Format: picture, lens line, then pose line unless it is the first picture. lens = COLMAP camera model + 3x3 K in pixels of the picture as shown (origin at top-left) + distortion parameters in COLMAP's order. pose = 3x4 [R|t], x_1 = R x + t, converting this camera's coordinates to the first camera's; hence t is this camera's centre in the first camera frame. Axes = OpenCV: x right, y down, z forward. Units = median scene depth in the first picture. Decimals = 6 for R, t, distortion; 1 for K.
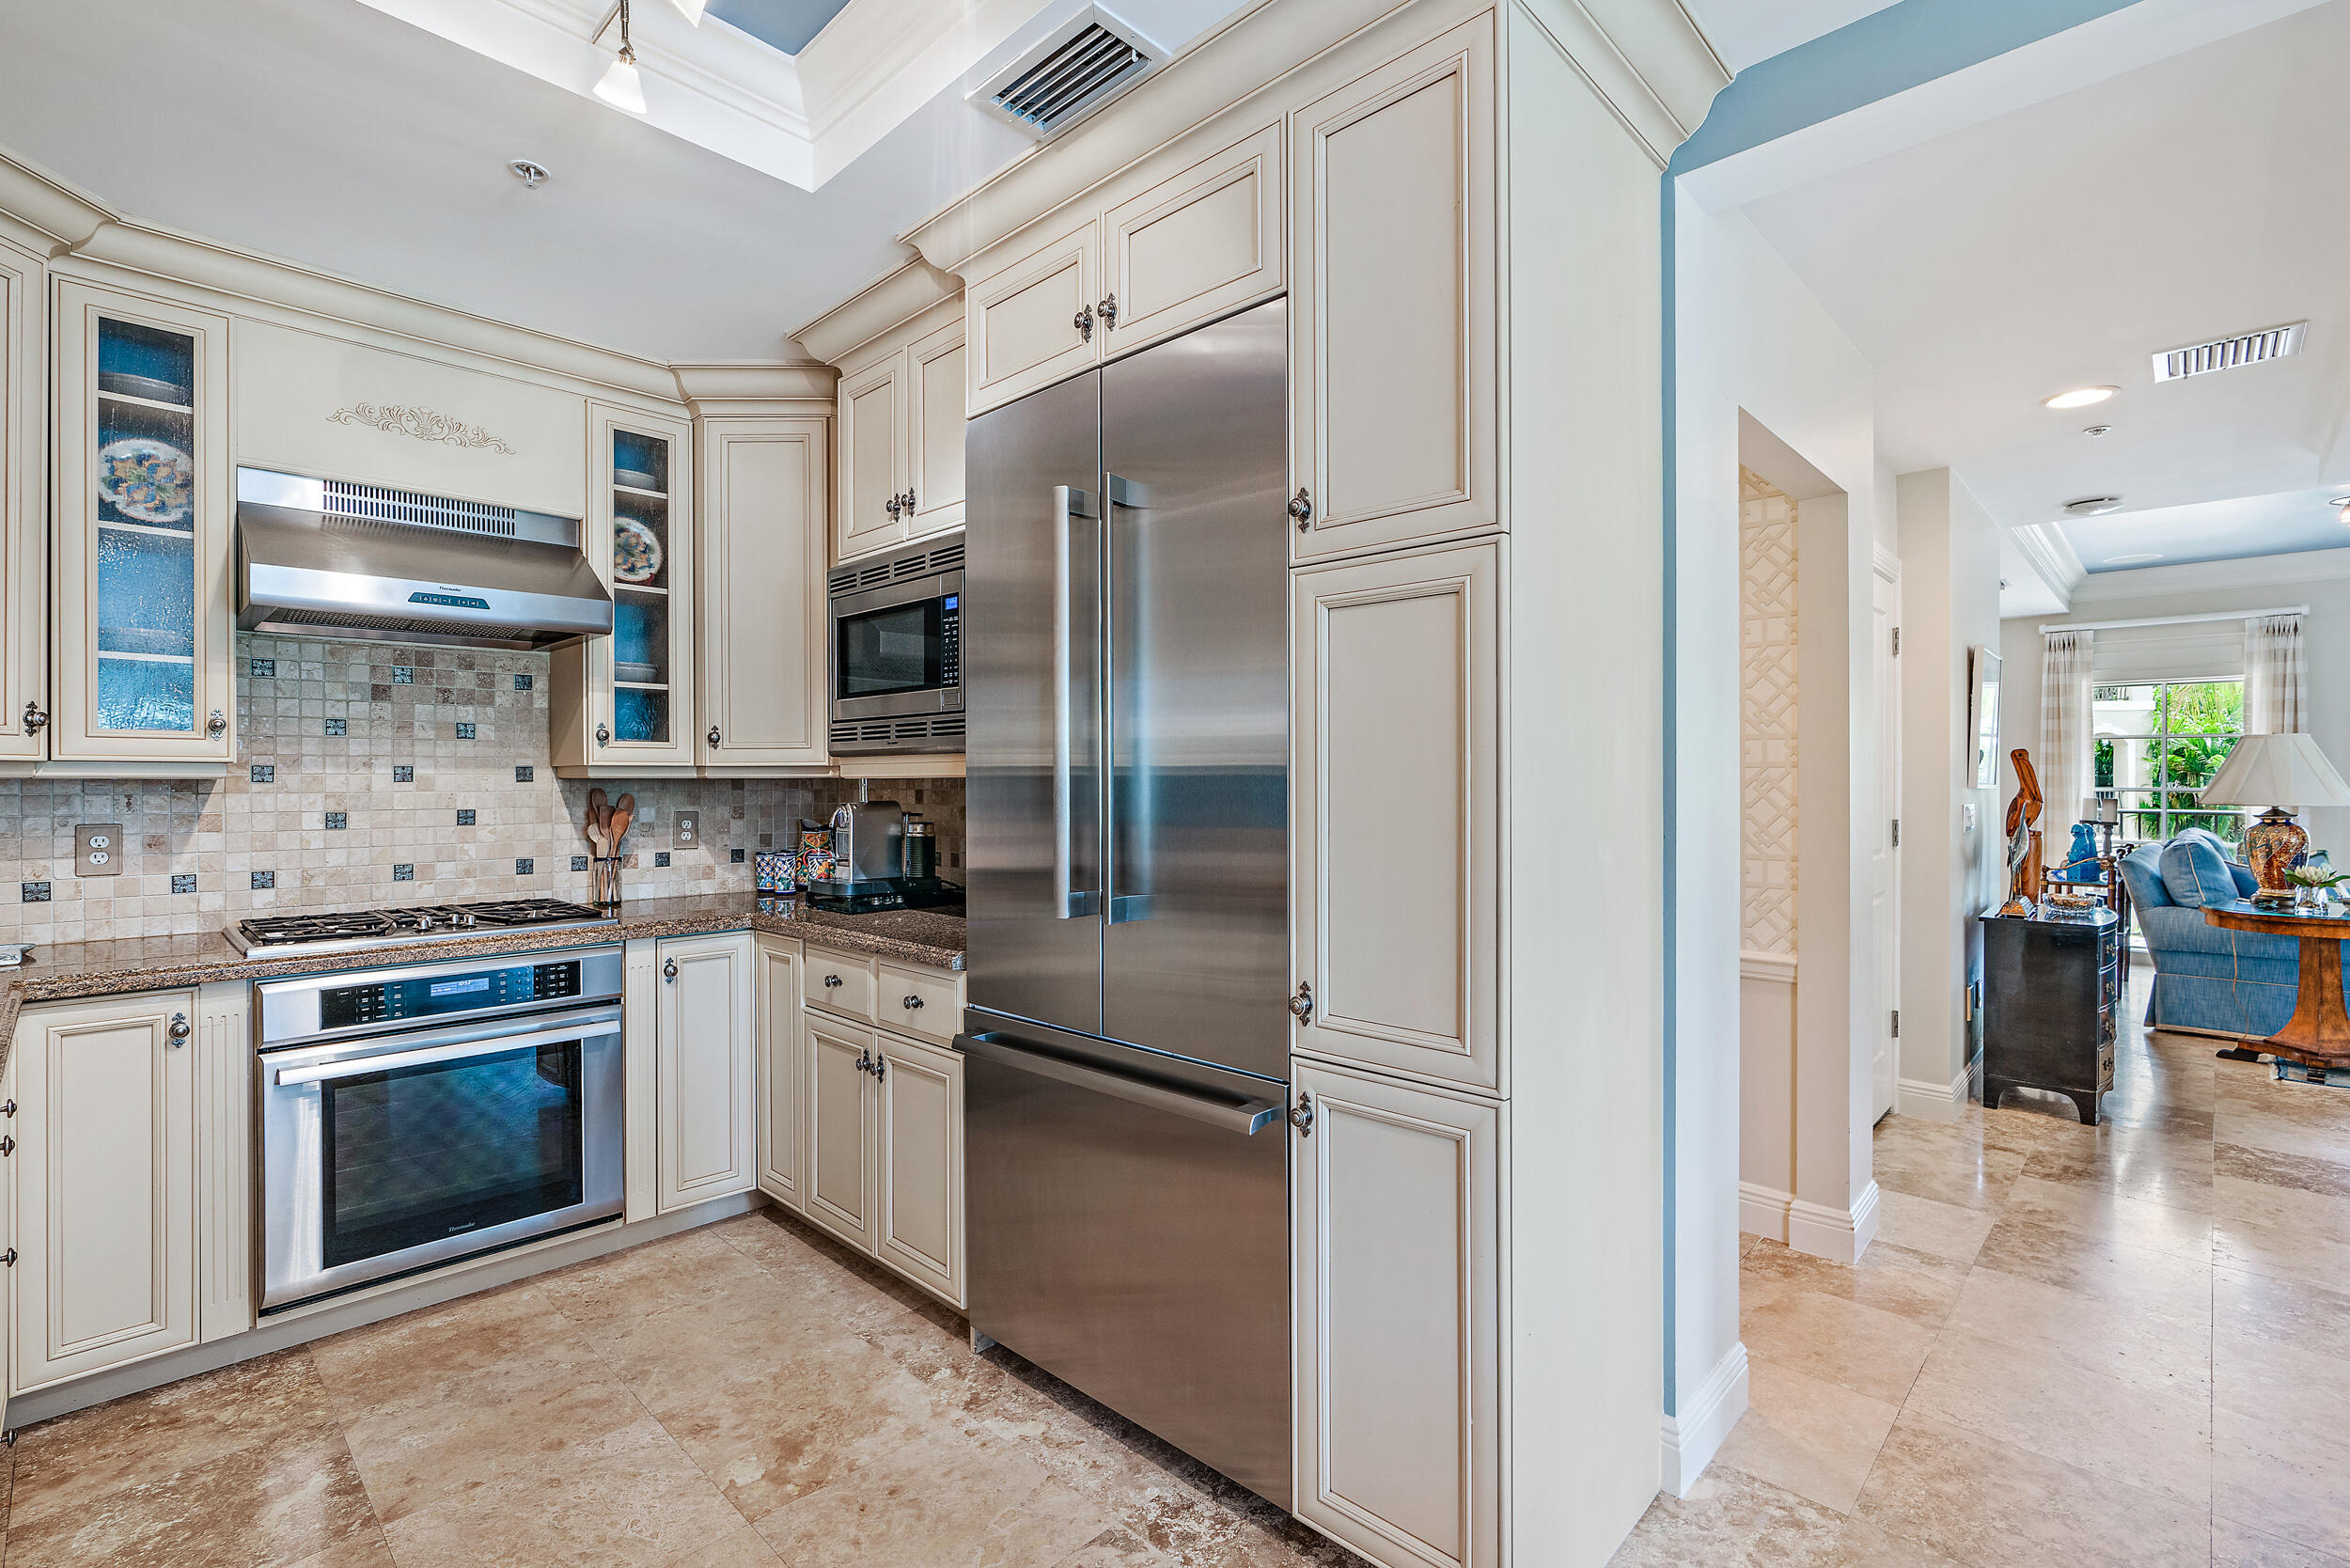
lens RADIAL K [[1065.1, 0, 1163.7], [0, 1065.1, 775.4], [0, 0, 1]] dist [-0.010695, 0.004070]
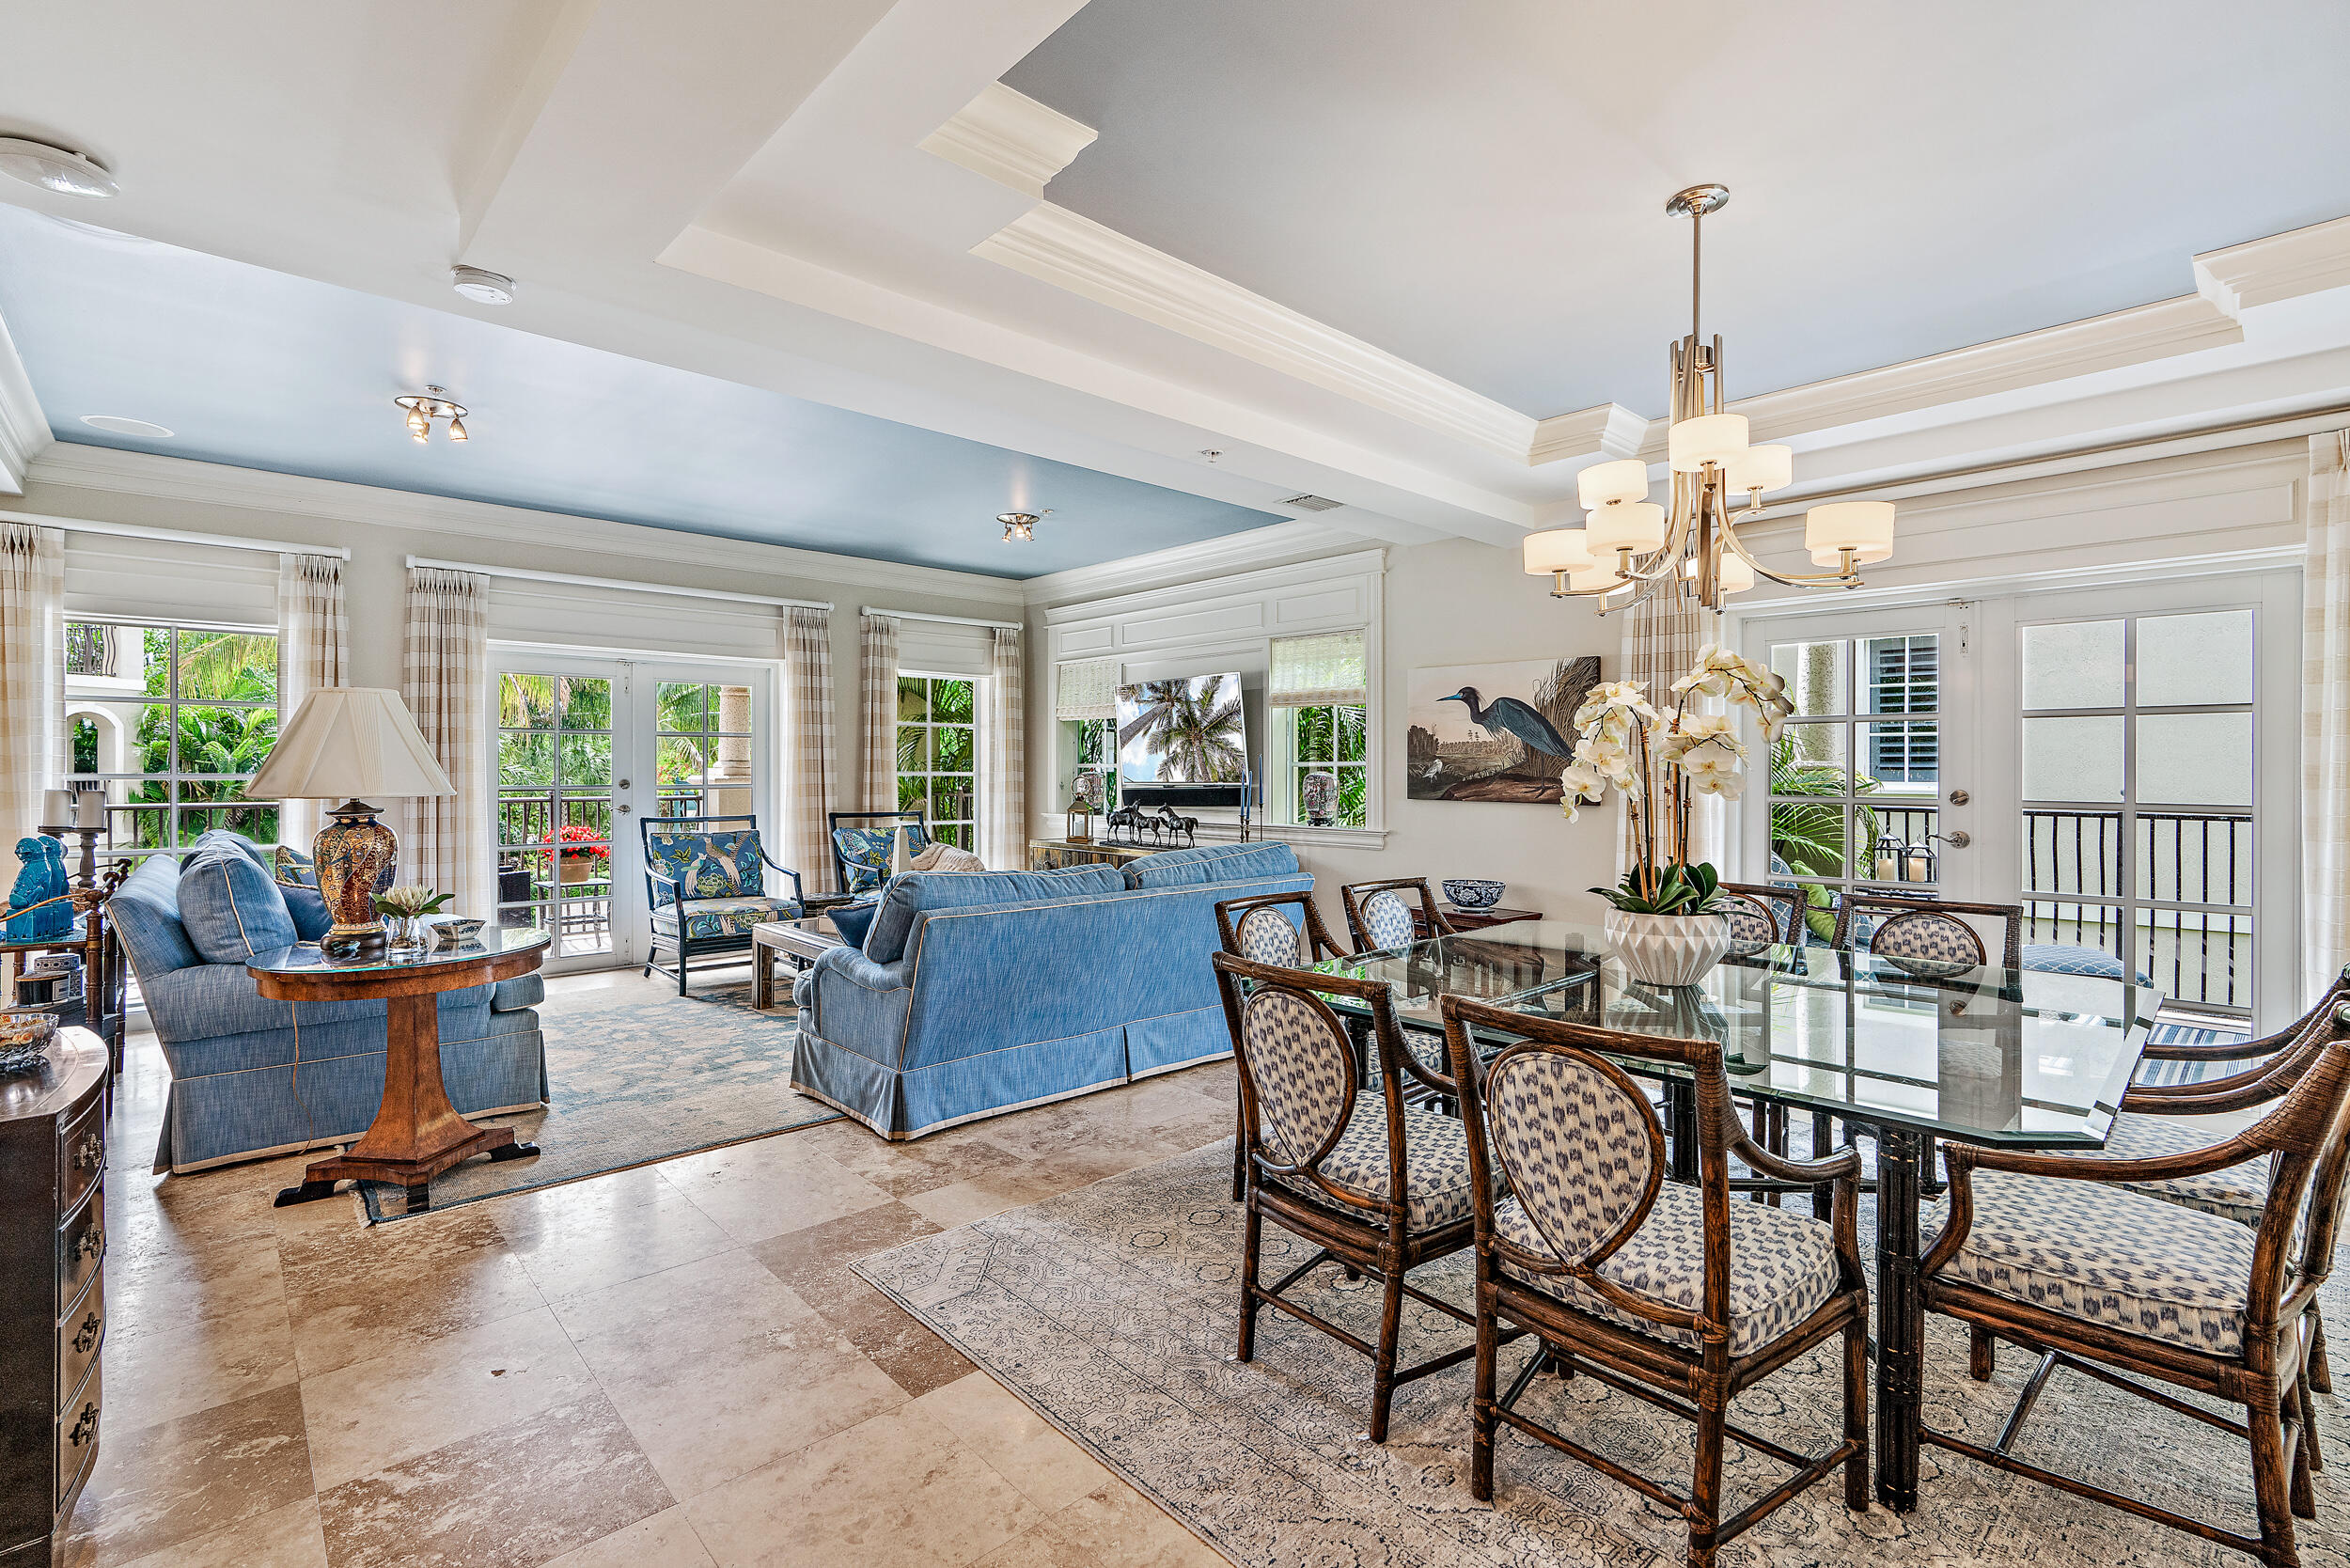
lens RADIAL K [[1065.1, 0, 1166.5], [0, 1065.1, 769.0], [0, 0, 1]] dist [-0.010695, 0.004070]
pose [[0.048783, -0.001379, 0.998808, 0.365795], [-0.002452, 0.999996, 0.001500, 0.007943], [-0.998806, -0.002522, 0.048780, 0.407804]]
